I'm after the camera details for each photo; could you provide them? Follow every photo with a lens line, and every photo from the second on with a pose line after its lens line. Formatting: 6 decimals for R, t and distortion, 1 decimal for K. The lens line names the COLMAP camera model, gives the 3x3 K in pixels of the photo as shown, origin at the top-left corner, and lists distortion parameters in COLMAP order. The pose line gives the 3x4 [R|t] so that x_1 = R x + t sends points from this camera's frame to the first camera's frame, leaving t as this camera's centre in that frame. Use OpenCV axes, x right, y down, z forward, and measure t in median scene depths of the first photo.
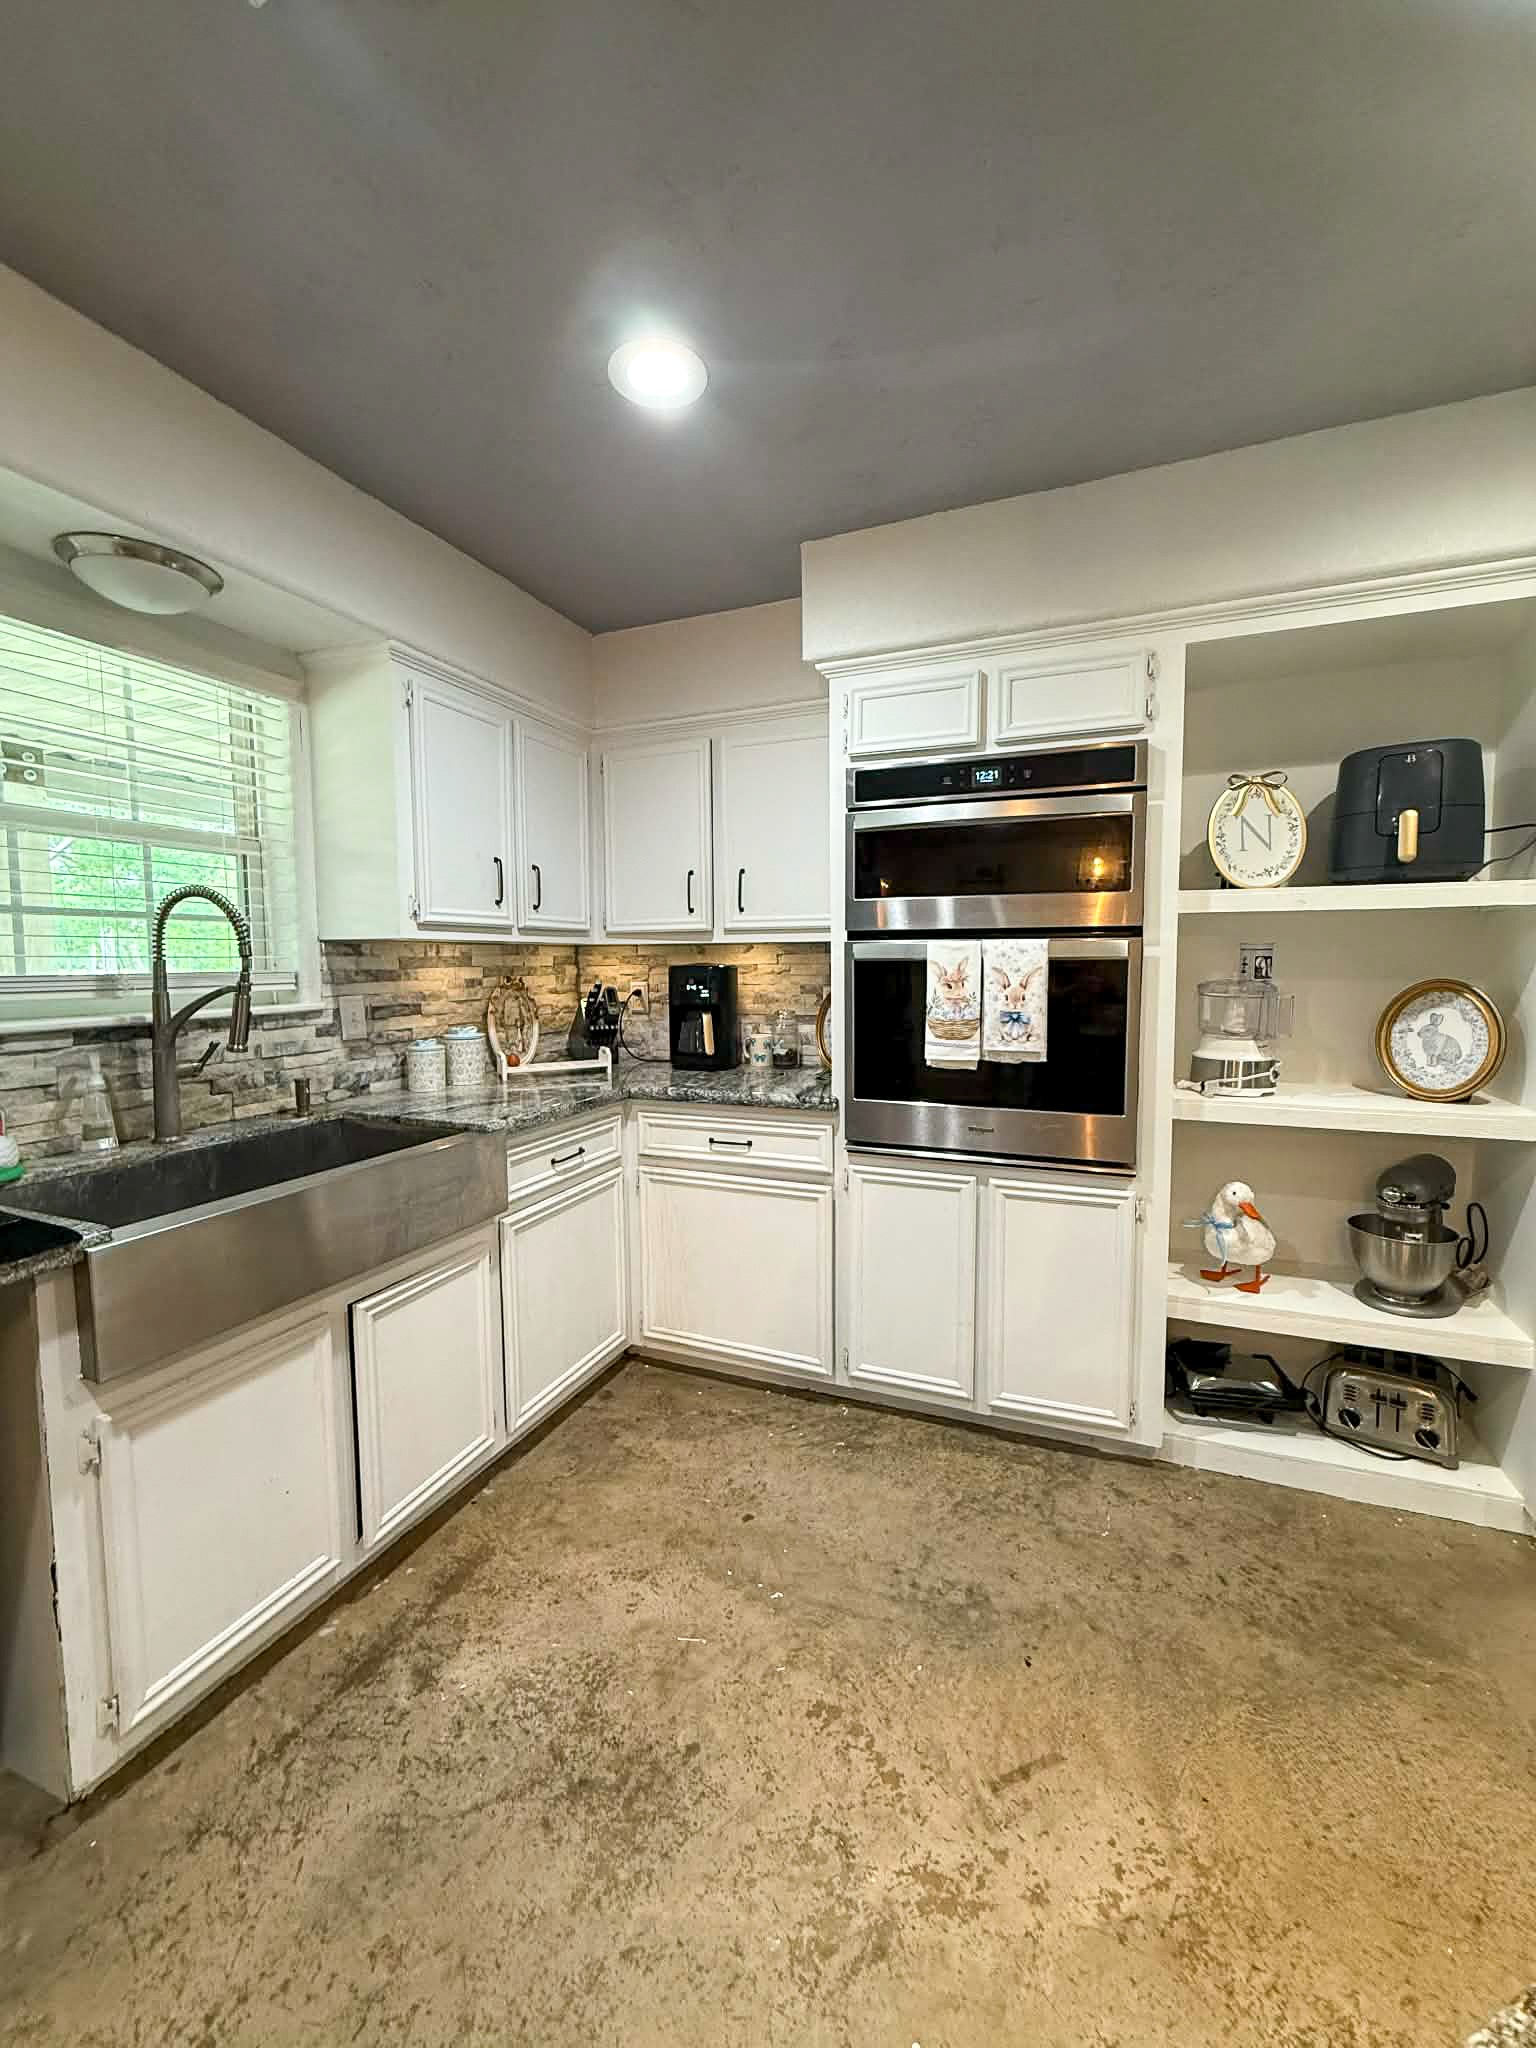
lens RADIAL K [[824.6, 0, 771.5], [0, 824.6, 1021.2], [0, 0, 1]] dist [0.002571, 0.000224]
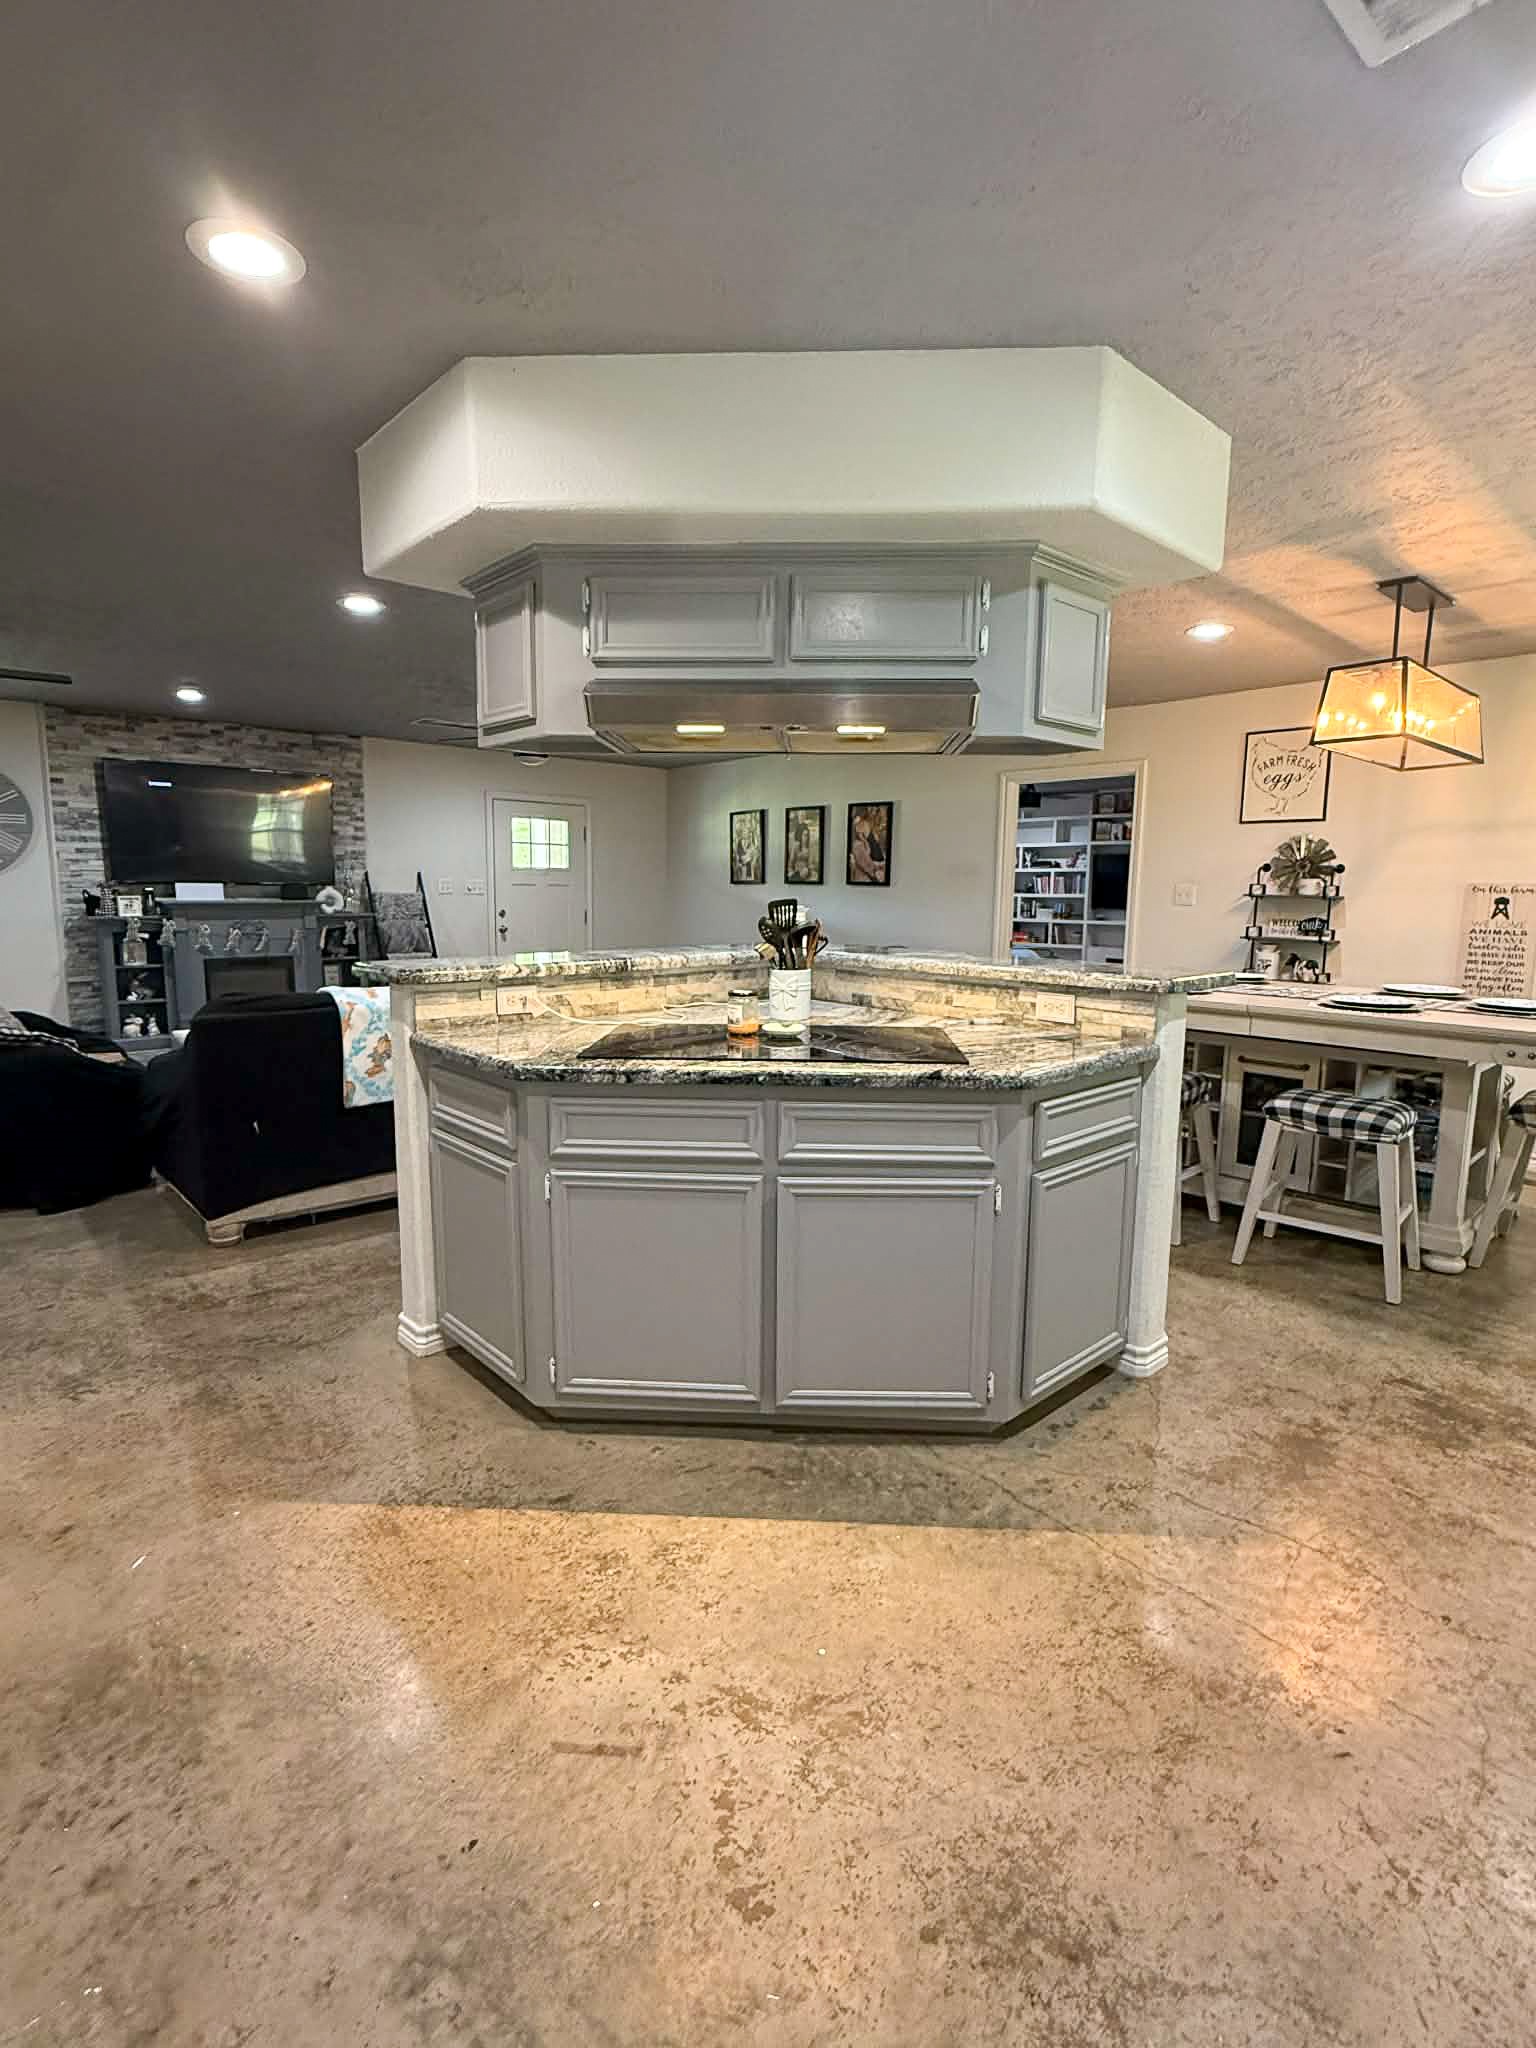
lens RADIAL K [[992.1, 0, 765.5], [0, 992.1, 1024.9], [0, 0, 1]] dist [0.002147, 0.000376]
pose [[-0.899895, -0.063903, 0.431399, -0.205546], [0.029193, 0.978161, 0.205791, -0.097635], [-0.435128, 0.197784, -0.878376, 1.159693]]
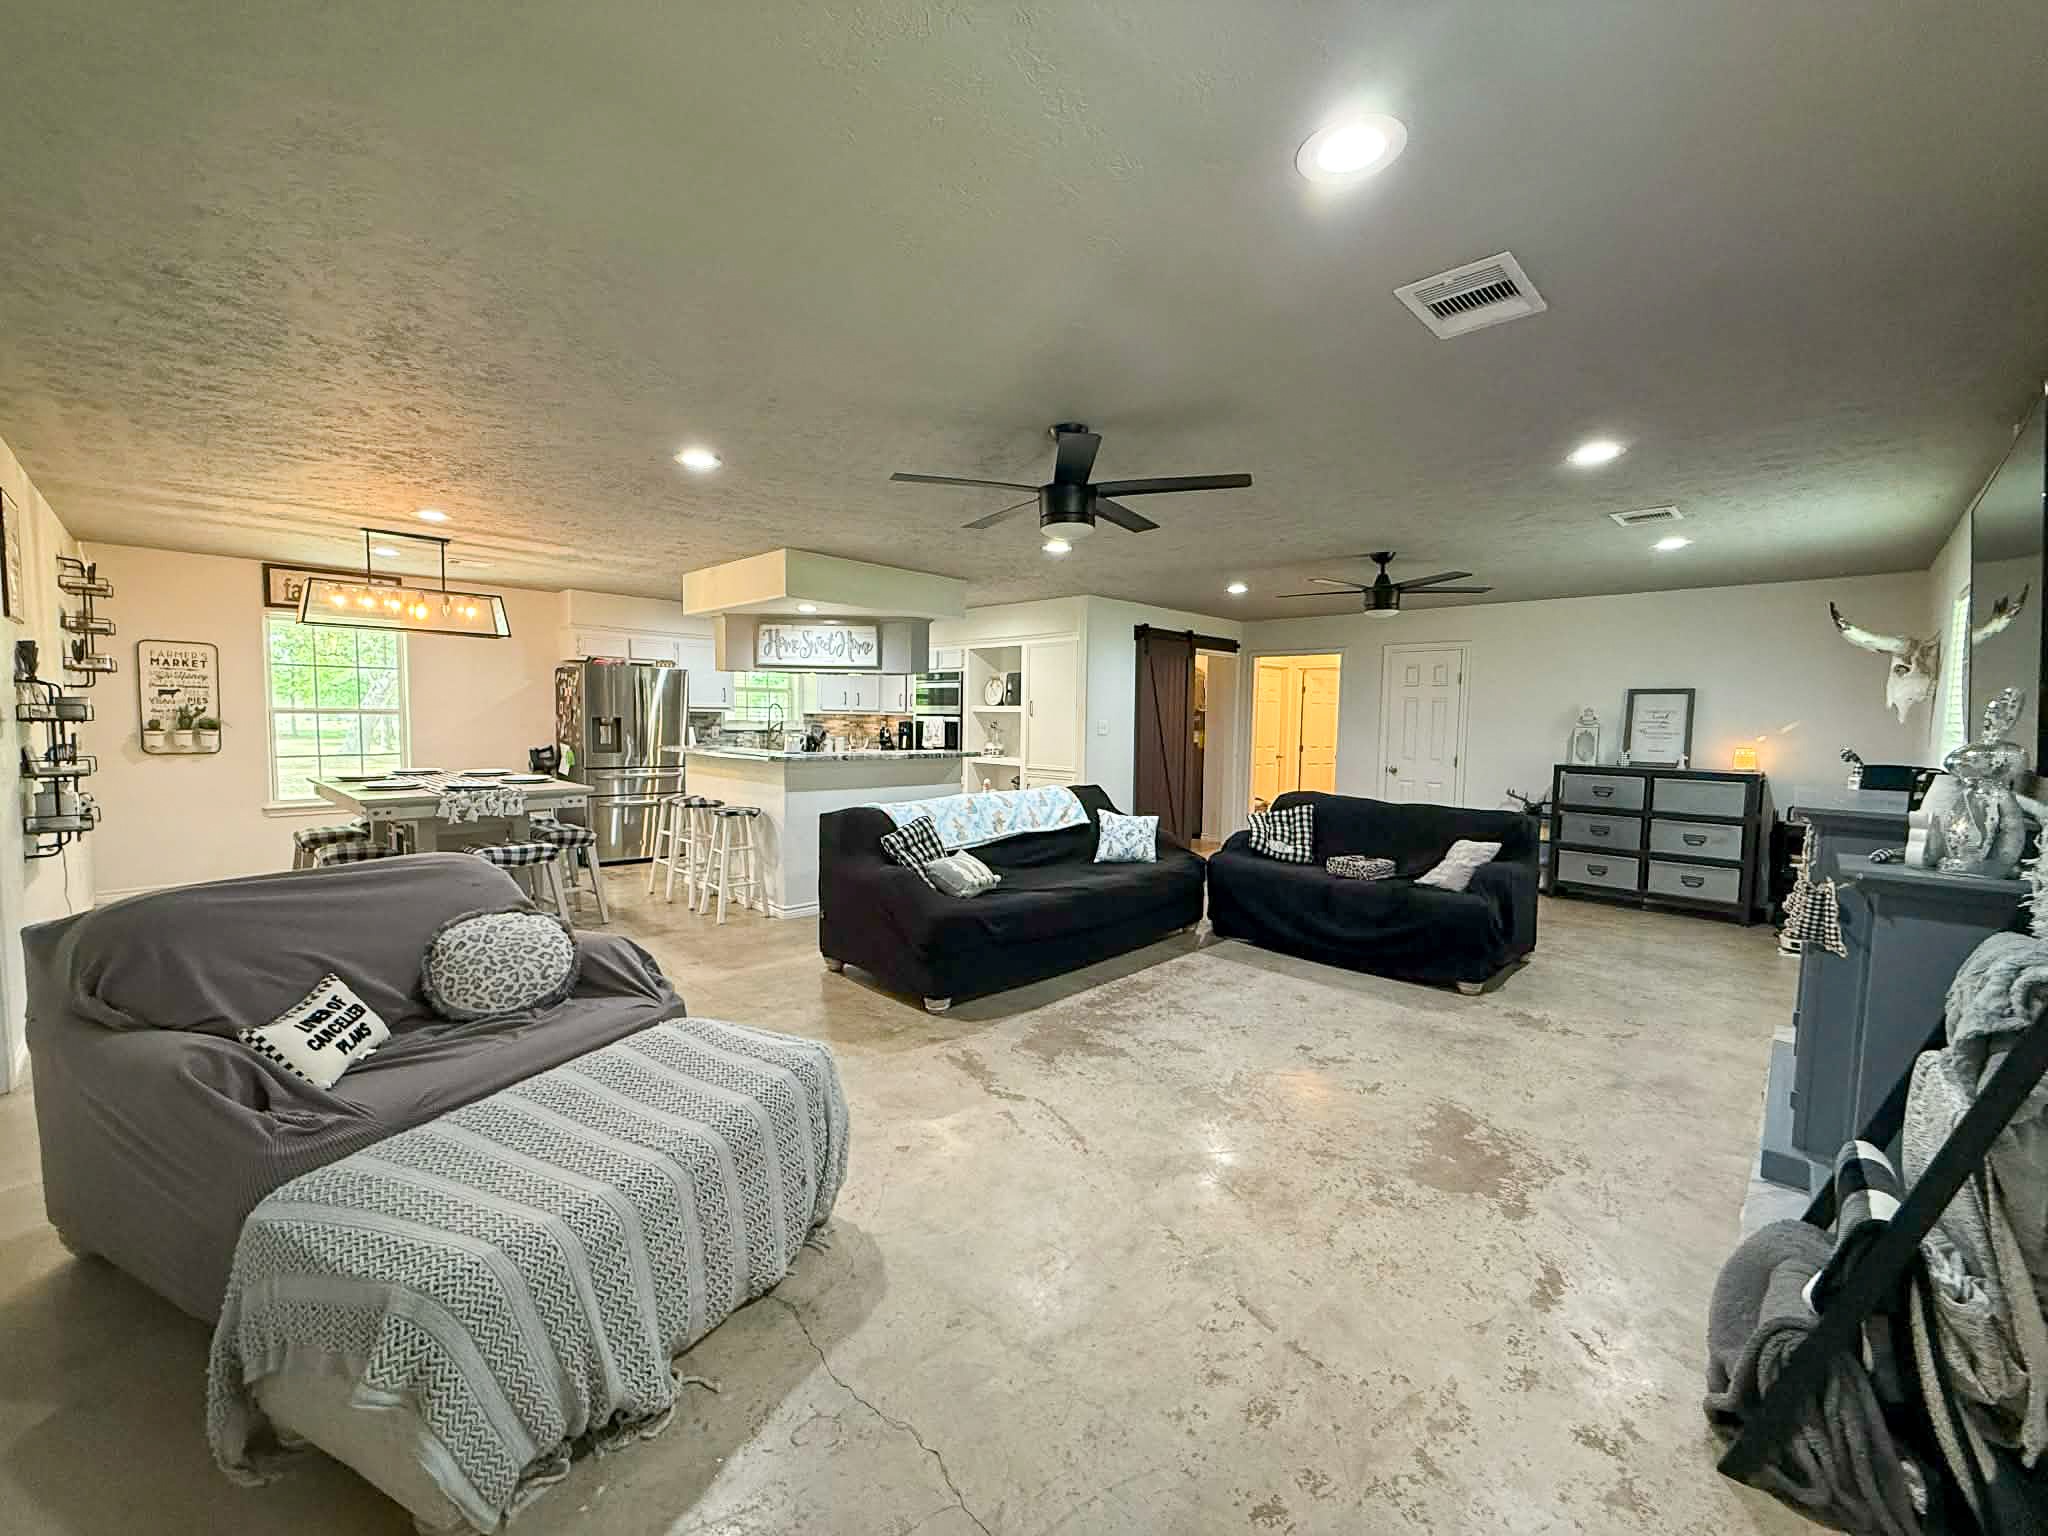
lens RADIAL K [[824.6, 0, 1018.1], [0, 824.6, 767.8], [0, 0, 1]] dist [0.002571, 0.000224]
pose [[0.924913, 0.044966, -0.377511, 2.184438], [-0.050889, 0.998688, -0.005724, 0.155484], [0.376758, 0.024505, 0.925988, -2.609359]]
